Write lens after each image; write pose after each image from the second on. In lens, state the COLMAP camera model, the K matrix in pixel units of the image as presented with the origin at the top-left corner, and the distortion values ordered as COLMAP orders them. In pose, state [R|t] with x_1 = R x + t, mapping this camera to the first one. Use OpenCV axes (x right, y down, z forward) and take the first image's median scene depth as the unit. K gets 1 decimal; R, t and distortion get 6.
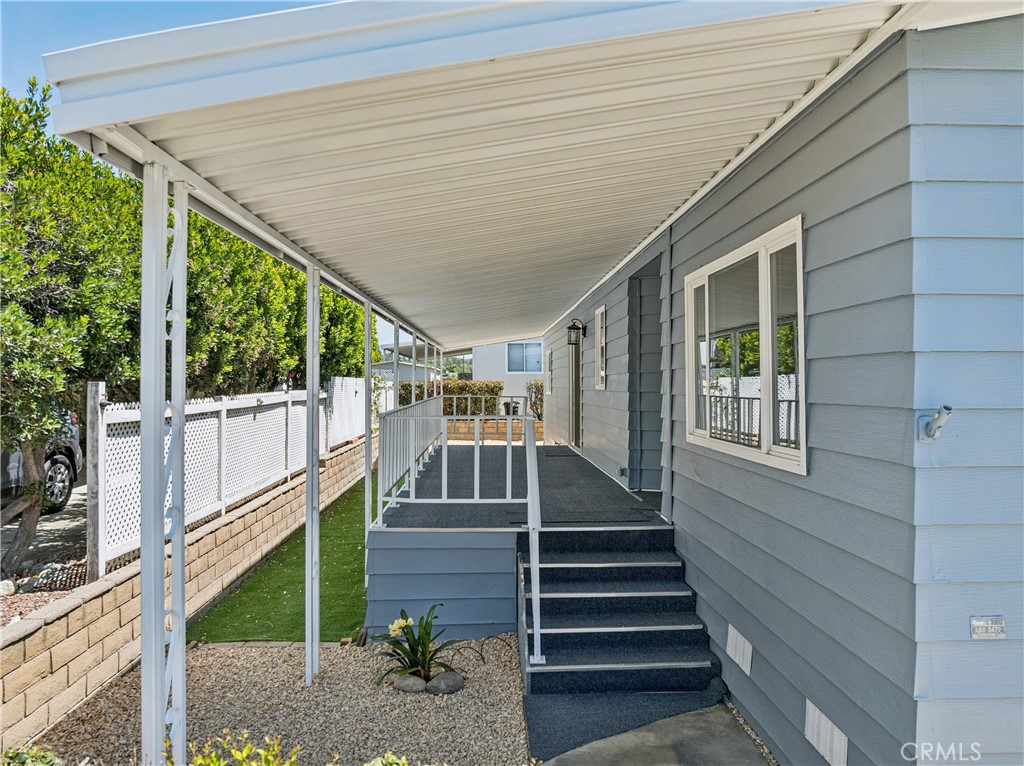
lens RADIAL K [[720.6, 0, 510.0], [0, 720.6, 381.1], [0, 0, 1]] dist [-0.016401, -0.010146]
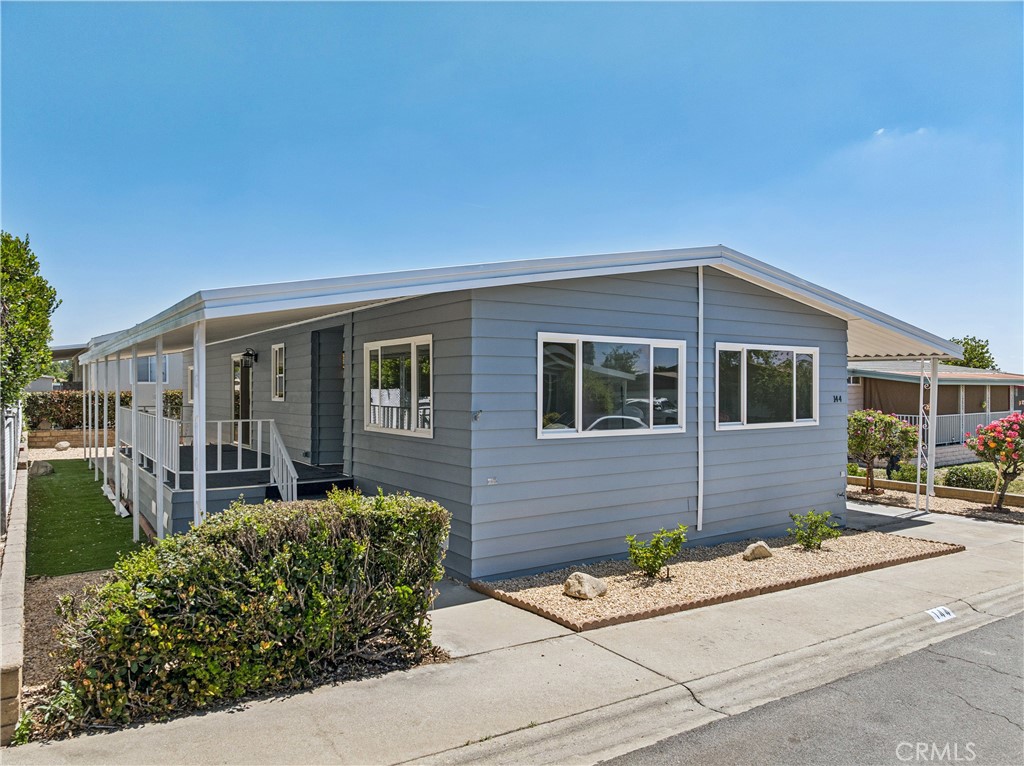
lens RADIAL K [[720.6, 0, 506.0], [0, 720.6, 386.2], [0, 0, 1]] dist [-0.016401, -0.010146]
pose [[0.843559, 0.007622, 0.536982, -0.510886], [-0.006903, 0.999971, -0.003349, -0.032138], [-0.536992, -0.000881, 0.843587, -0.886615]]
